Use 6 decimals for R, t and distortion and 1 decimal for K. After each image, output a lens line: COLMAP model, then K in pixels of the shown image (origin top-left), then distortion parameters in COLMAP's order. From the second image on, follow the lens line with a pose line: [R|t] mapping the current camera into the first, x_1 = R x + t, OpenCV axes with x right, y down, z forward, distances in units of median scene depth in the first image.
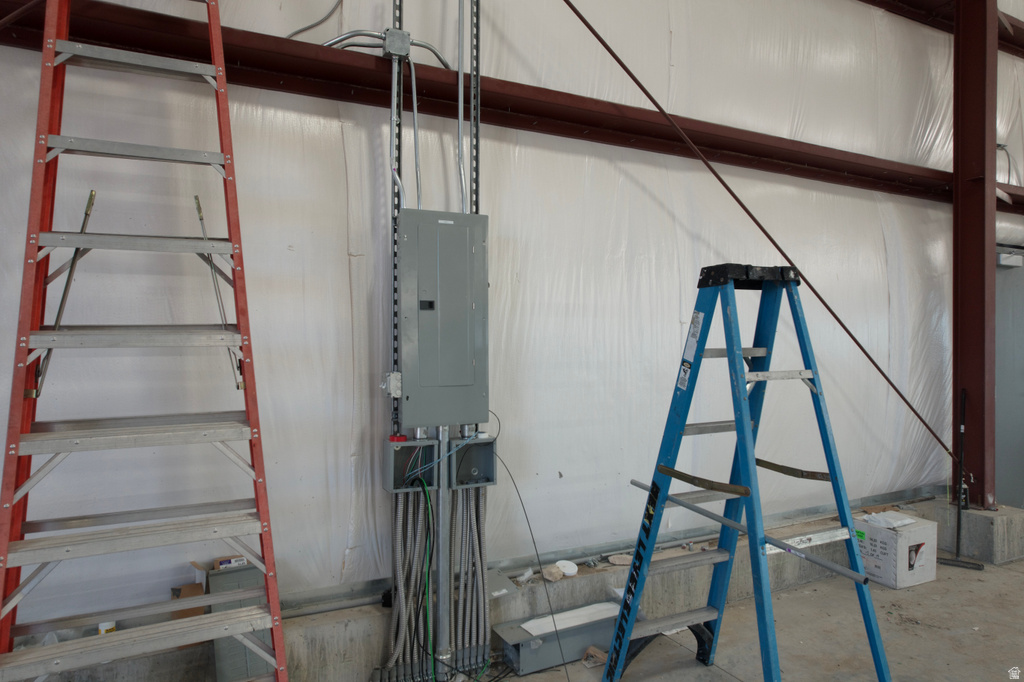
lens RADIAL K [[657.3, 0, 509.8], [0, 657.3, 345.8], [0, 0, 1]] dist [-0.076888, 0.072969]
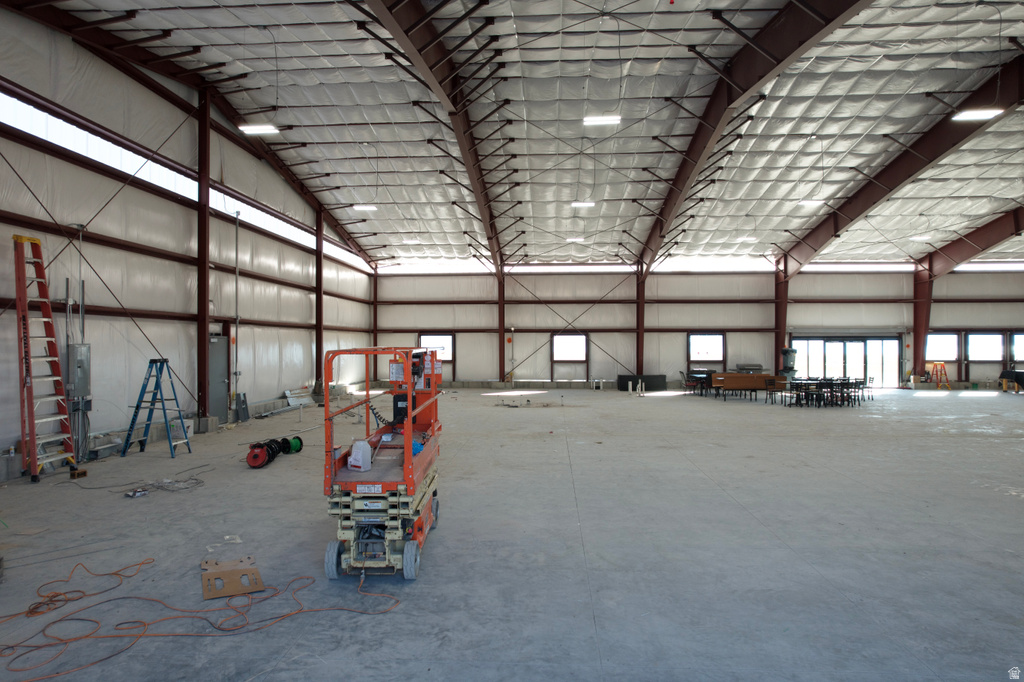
lens RADIAL K [[657.3, 0, 509.8], [0, 657.3, 345.8], [0, 0, 1]] dist [-0.076888, 0.072969]
pose [[0.496067, -0.000580, 0.868284, -2.054581], [0.001089, 0.999999, 0.000046, -0.170115], [-0.868284, 0.000923, 0.496067, -2.987031]]
